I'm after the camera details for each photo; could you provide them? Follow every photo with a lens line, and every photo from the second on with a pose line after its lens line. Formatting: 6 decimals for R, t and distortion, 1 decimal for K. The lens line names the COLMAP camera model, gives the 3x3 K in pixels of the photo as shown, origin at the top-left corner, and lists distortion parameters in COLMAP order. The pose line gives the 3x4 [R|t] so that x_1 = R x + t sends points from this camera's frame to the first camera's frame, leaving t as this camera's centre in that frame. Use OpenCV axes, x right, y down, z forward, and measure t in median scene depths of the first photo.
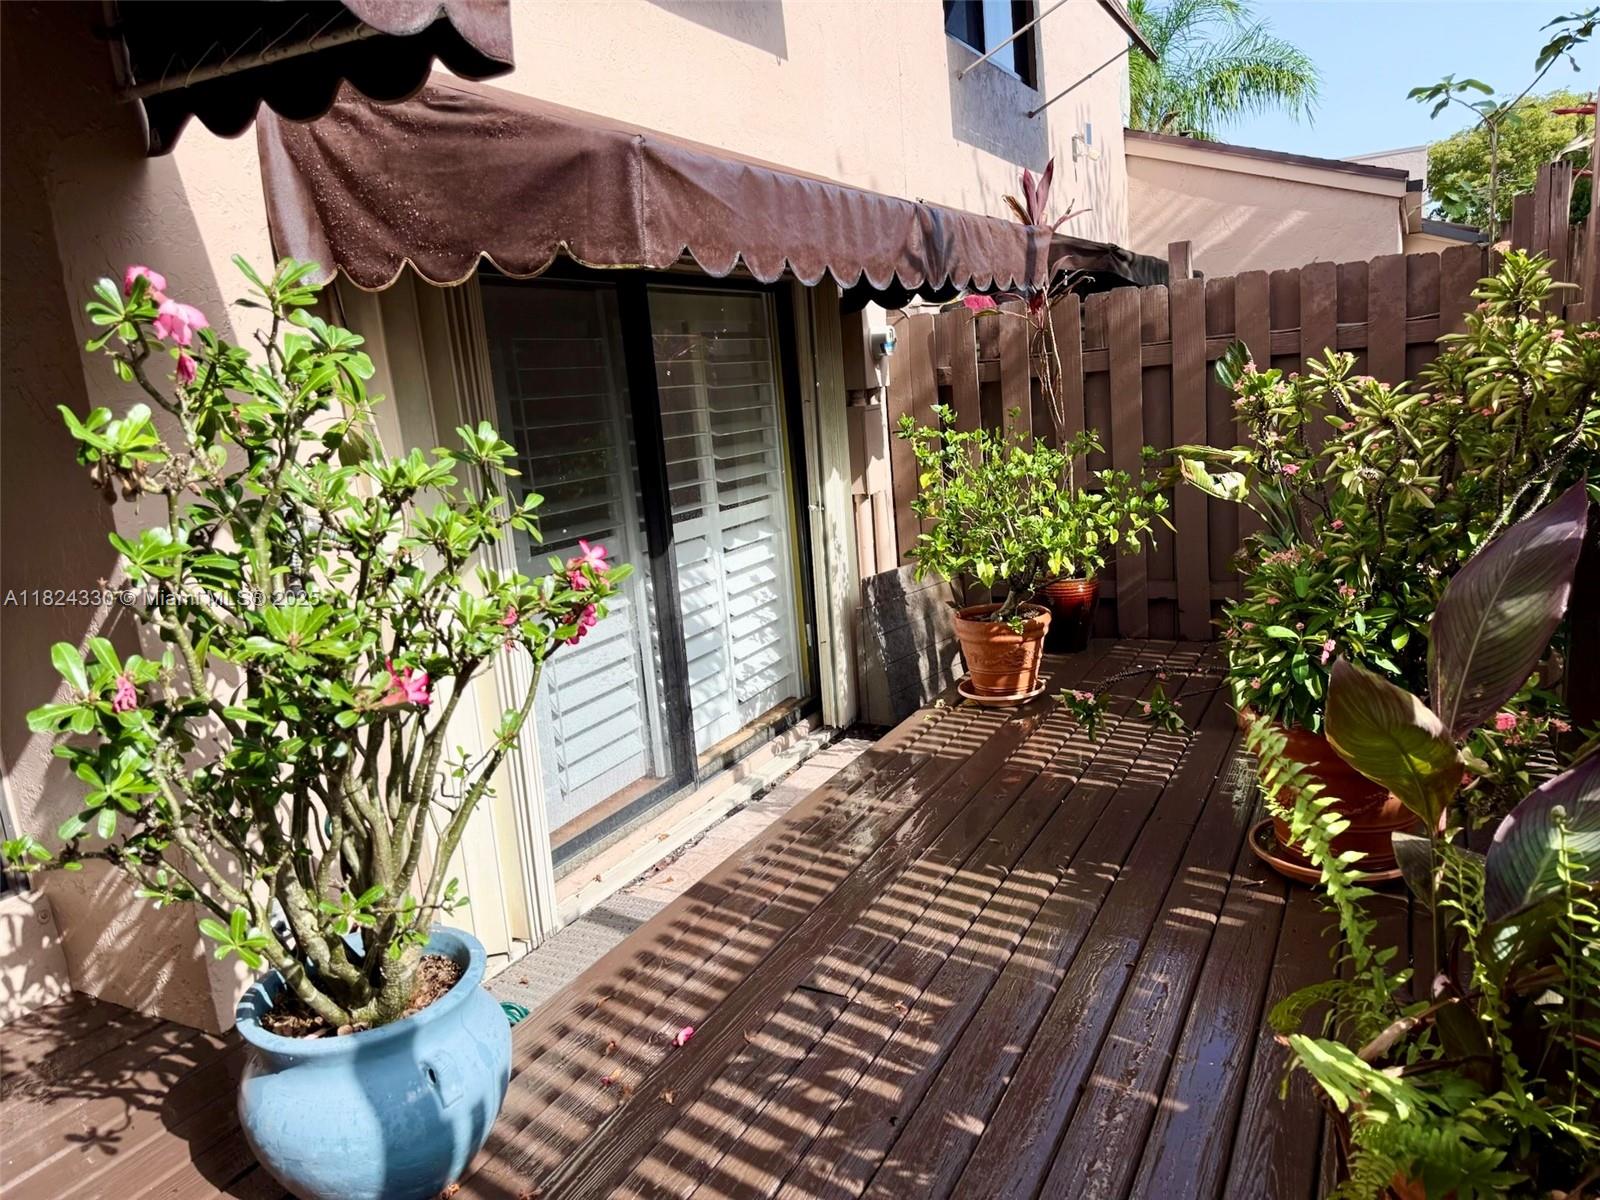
lens RADIAL K [[1127.0, 0, 809.1], [0, 1127.0, 609.5], [0, 0, 1]] dist [0.053512, -0.062987]
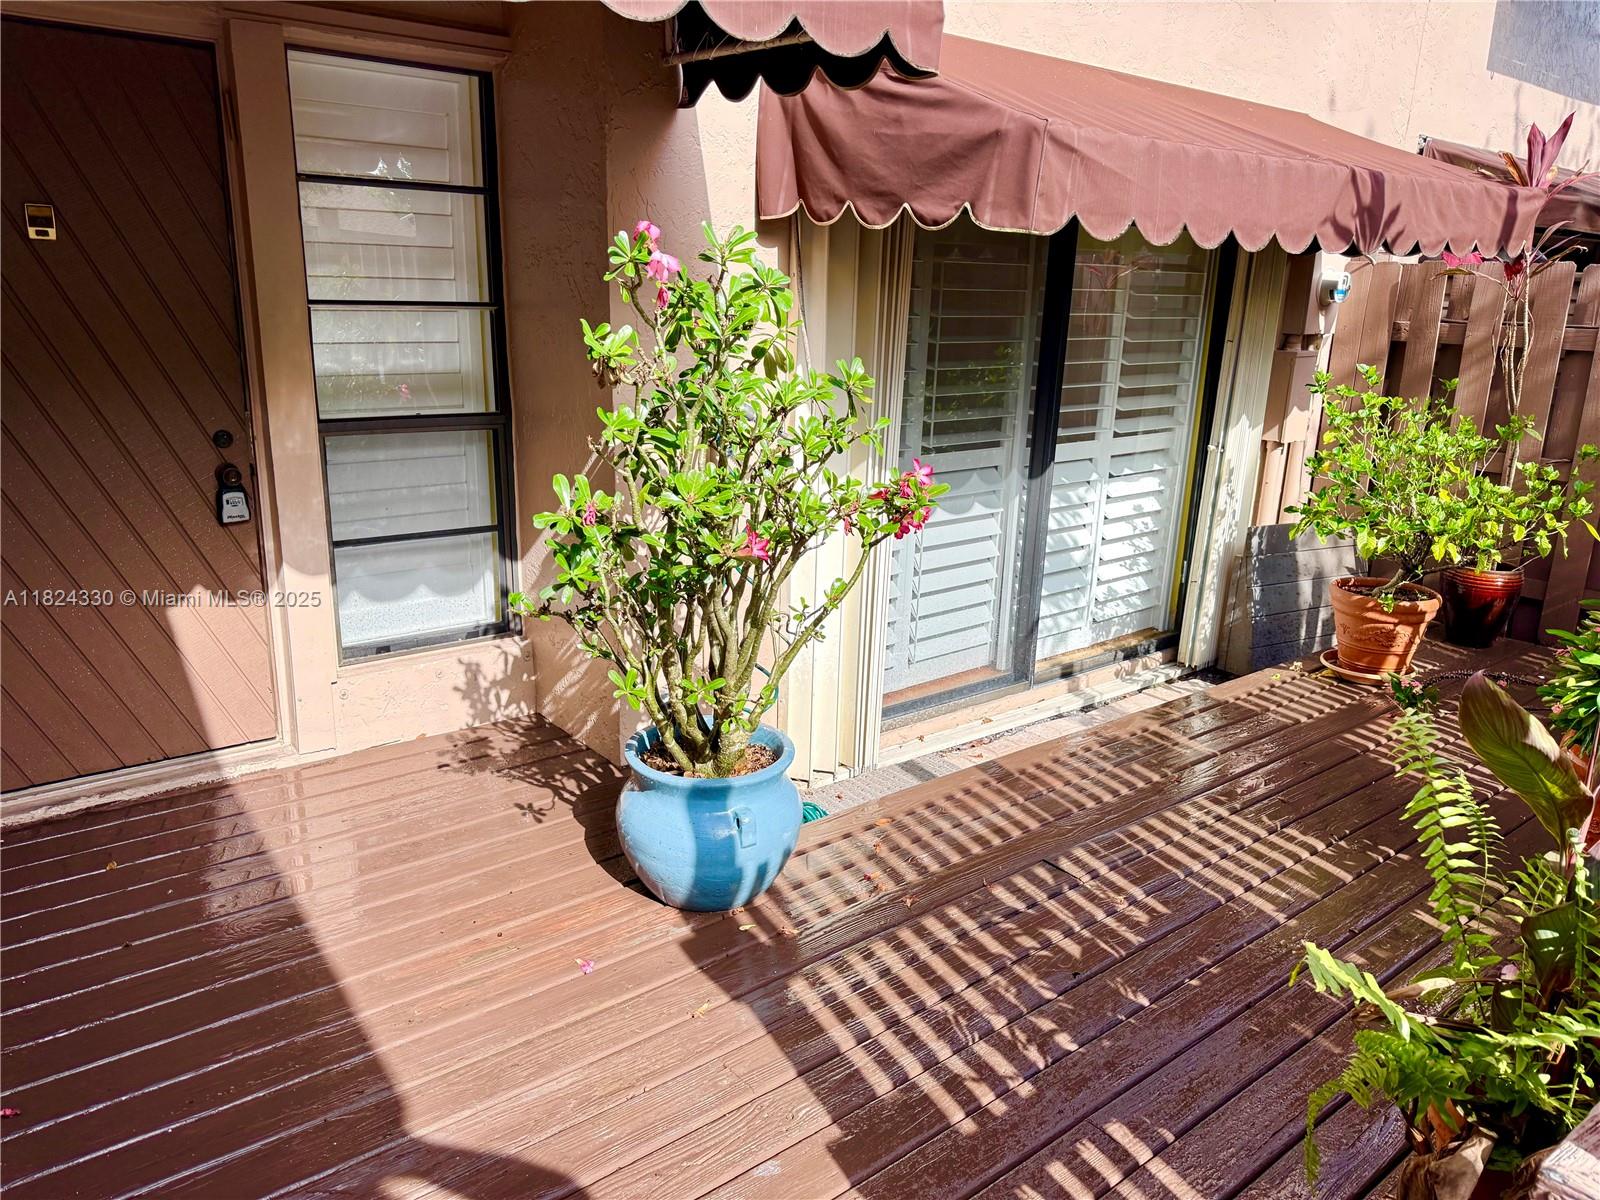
lens RADIAL K [[1127.0, 0, 802.0], [0, 1127.0, 606.9], [0, 0, 1]] dist [0.053512, -0.062987]
pose [[0.910178, 0.213781, -0.354787, 0.132211], [-0.180989, 0.975688, 0.123599, -0.025749], [0.372585, -0.048285, 0.926741, -0.180196]]
